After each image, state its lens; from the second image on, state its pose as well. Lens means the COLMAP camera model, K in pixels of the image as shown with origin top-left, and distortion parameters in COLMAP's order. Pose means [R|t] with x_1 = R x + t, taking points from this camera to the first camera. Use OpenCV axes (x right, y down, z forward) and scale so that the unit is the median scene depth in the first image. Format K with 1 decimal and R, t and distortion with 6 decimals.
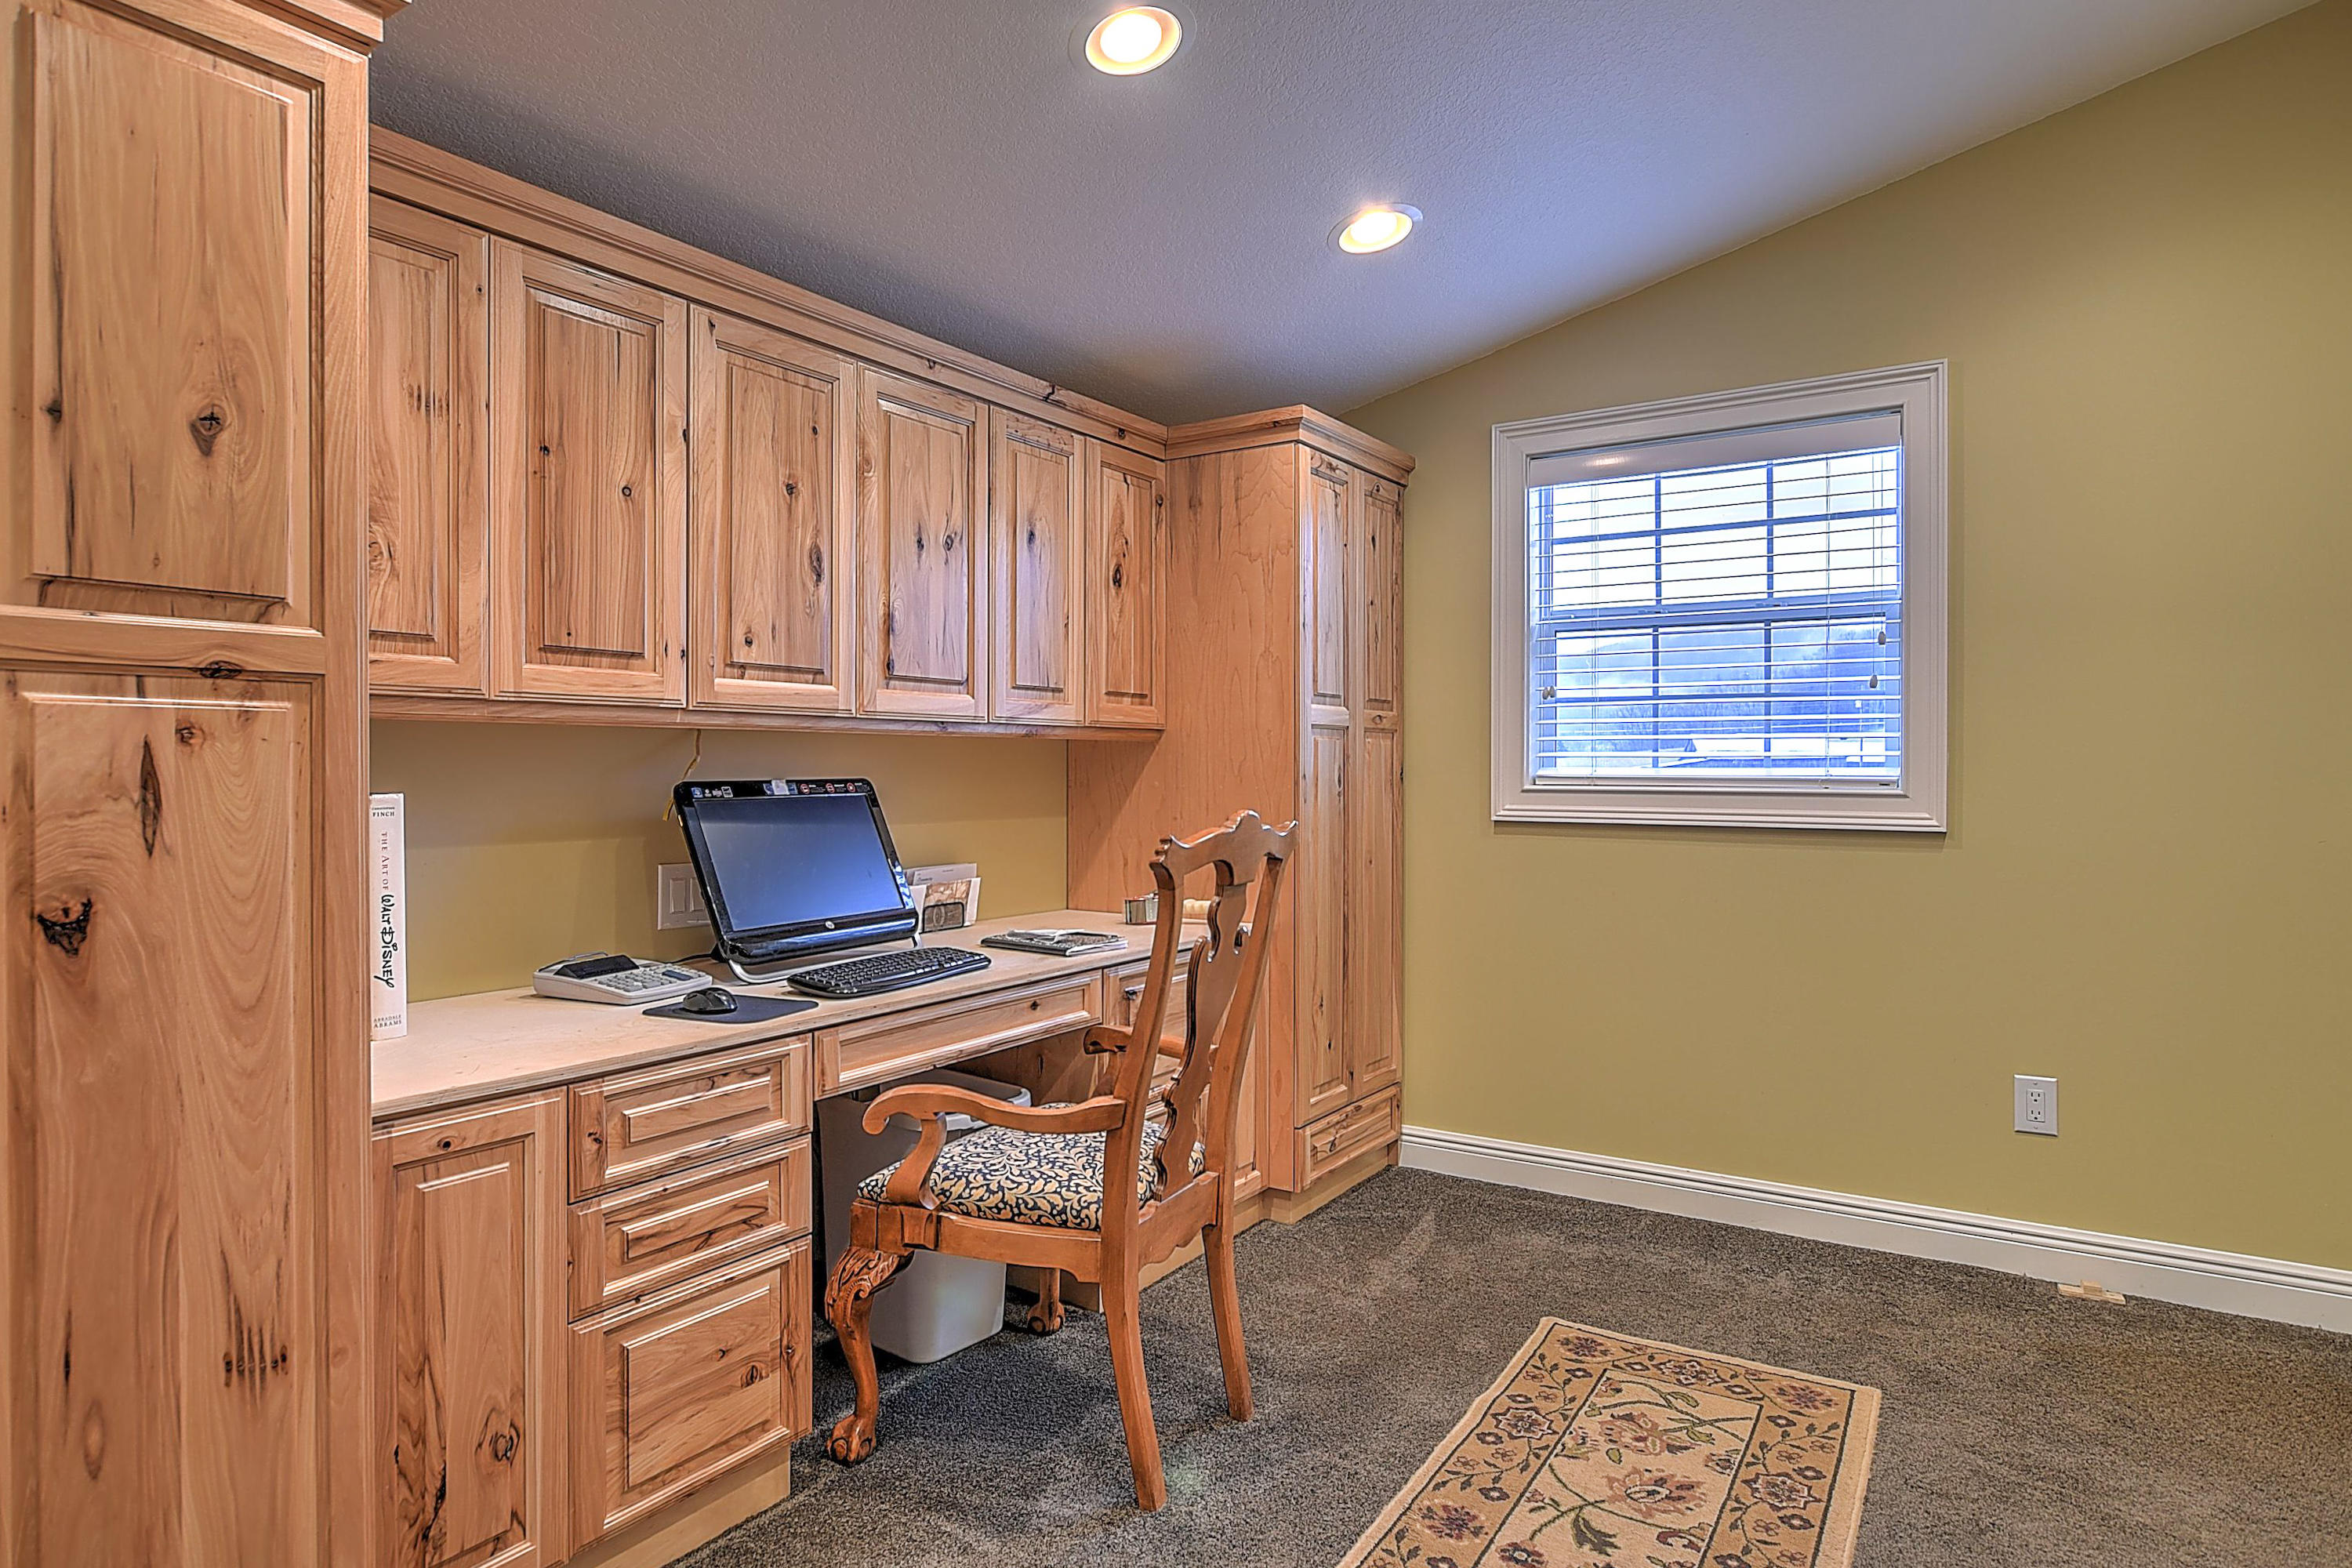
lens RADIAL K [[1241.1, 0, 1164.2], [0, 1241.1, 784.8], [0, 0, 1]] dist [-0.034117, 0.017730]
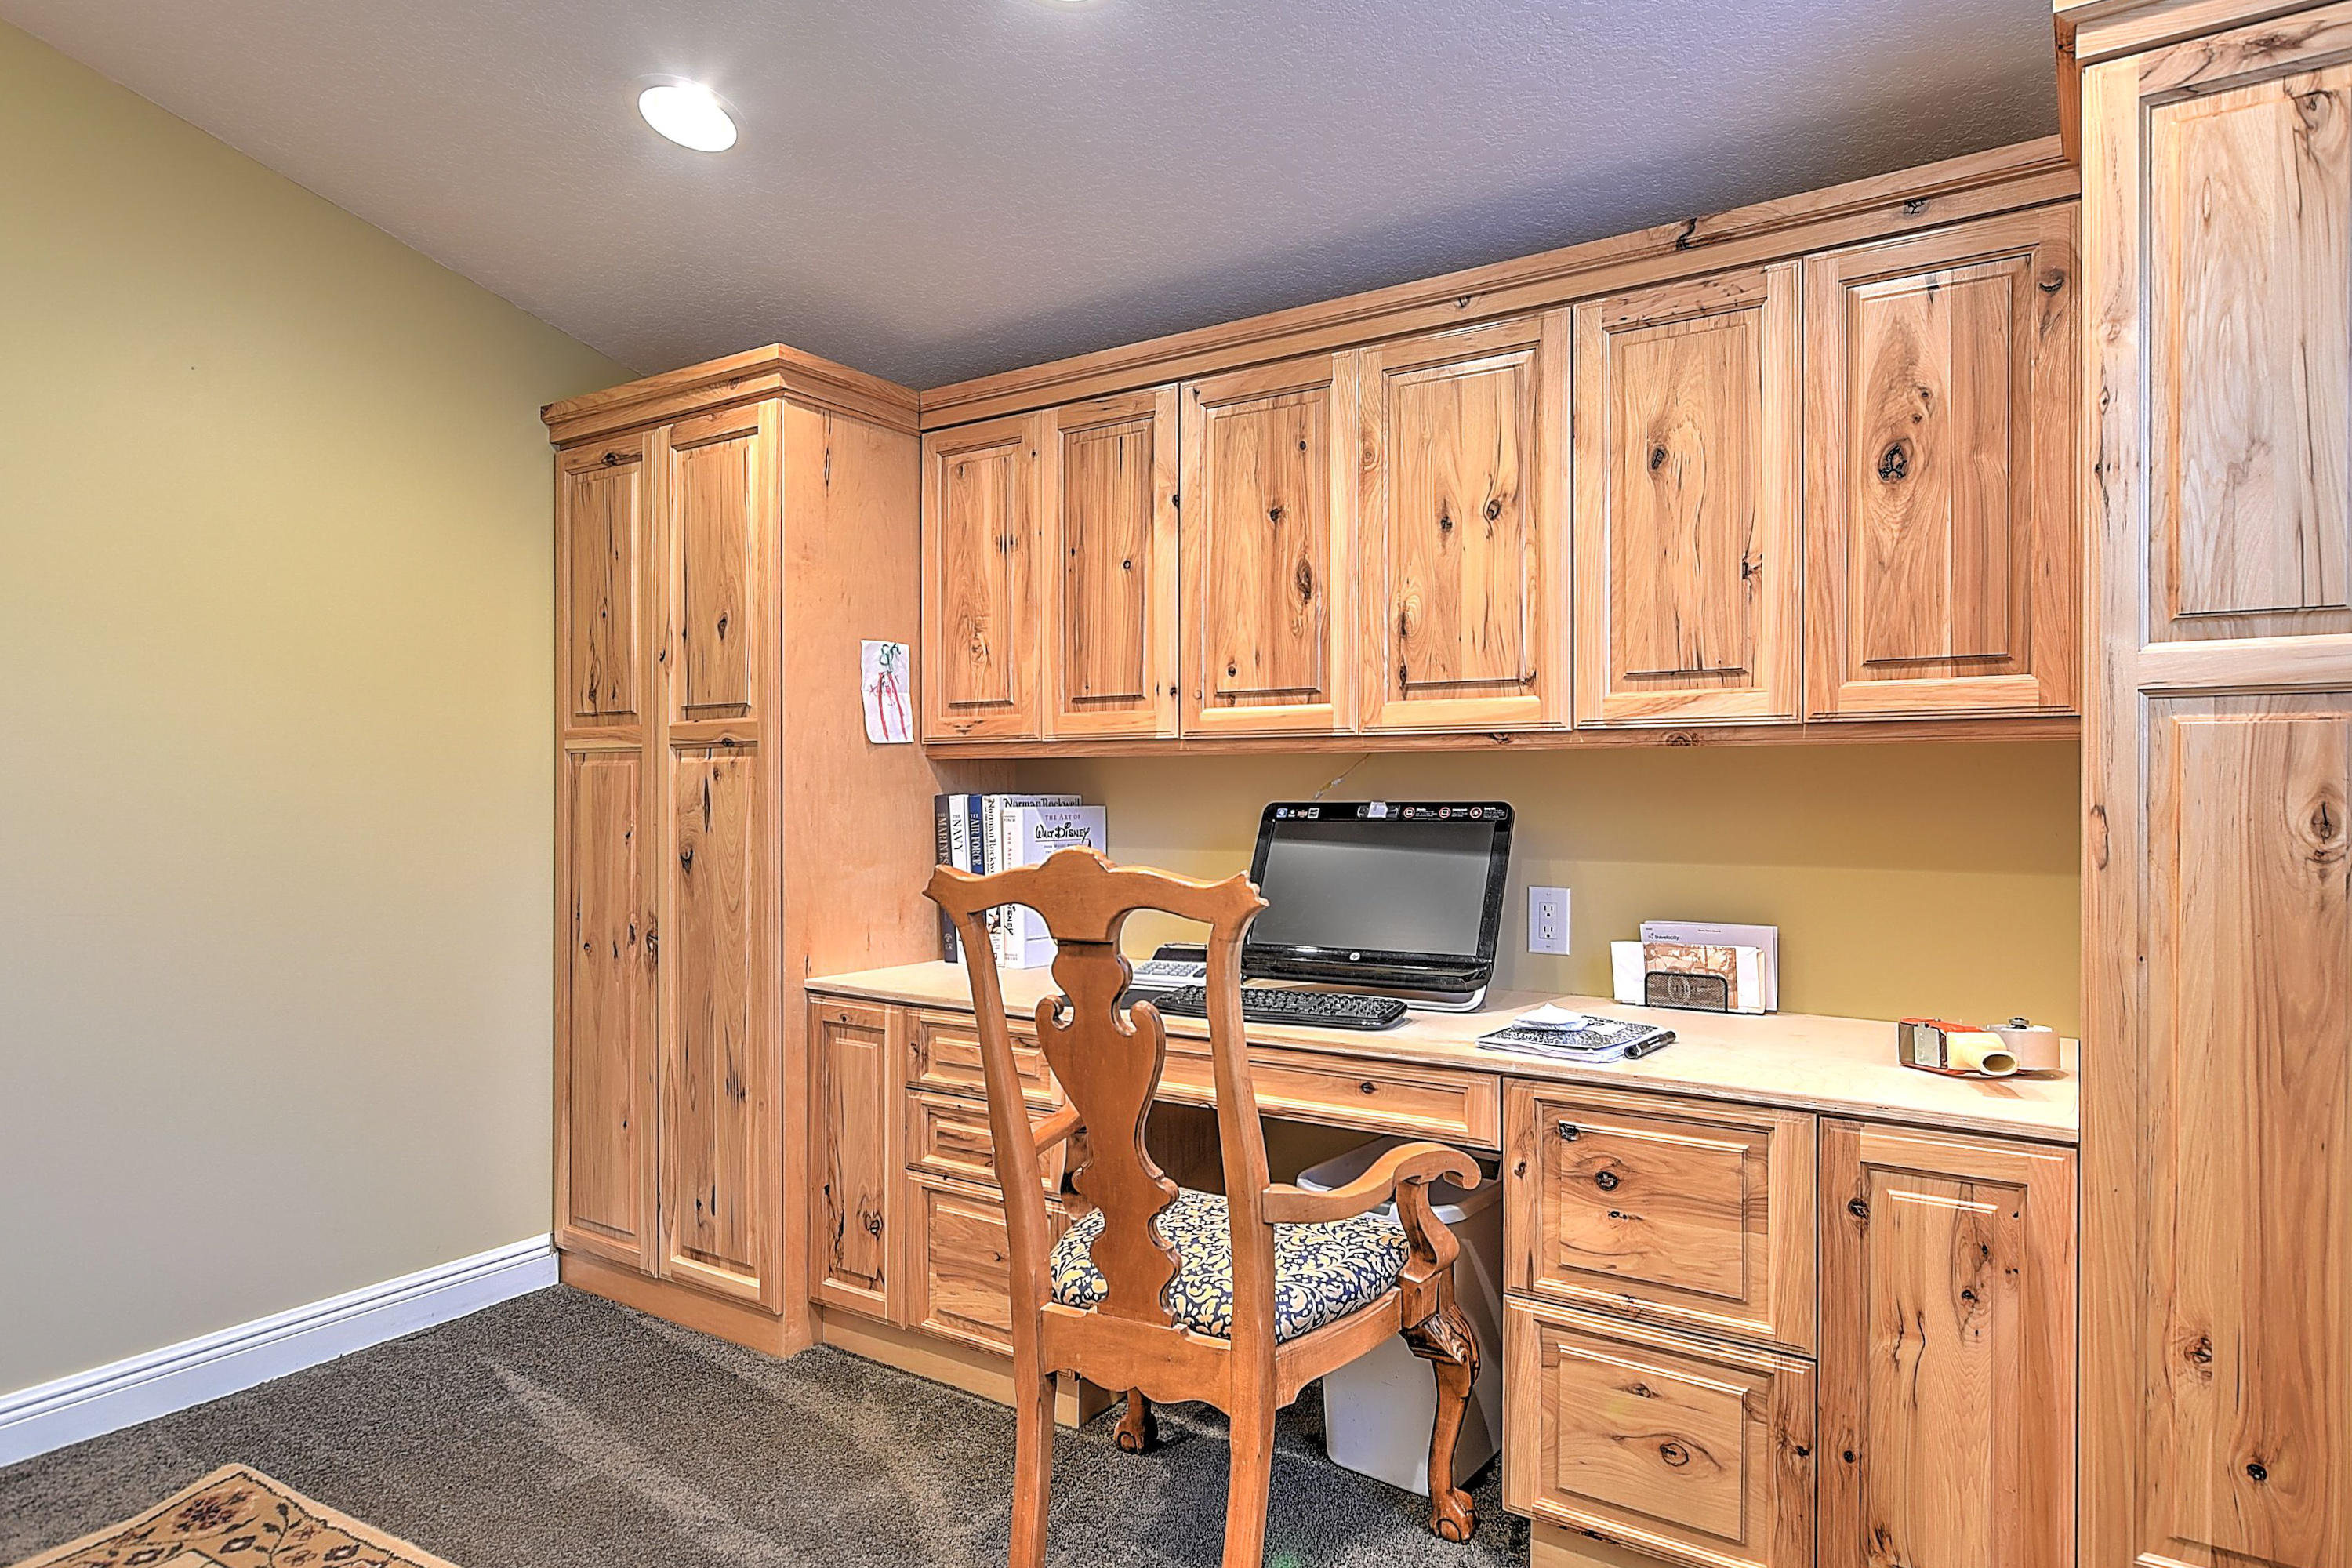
lens RADIAL K [[1253.4, 0, 1177.2], [0, 1253.4, 803.2], [0, 0, 1]] dist [-0.006119, 0.001201]
pose [[0.063919, 0.013374, -0.997865, 0.706605], [-0.011679, 0.999852, 0.012653, -0.014613], [0.997887, 0.010845, 0.064066, 0.841019]]
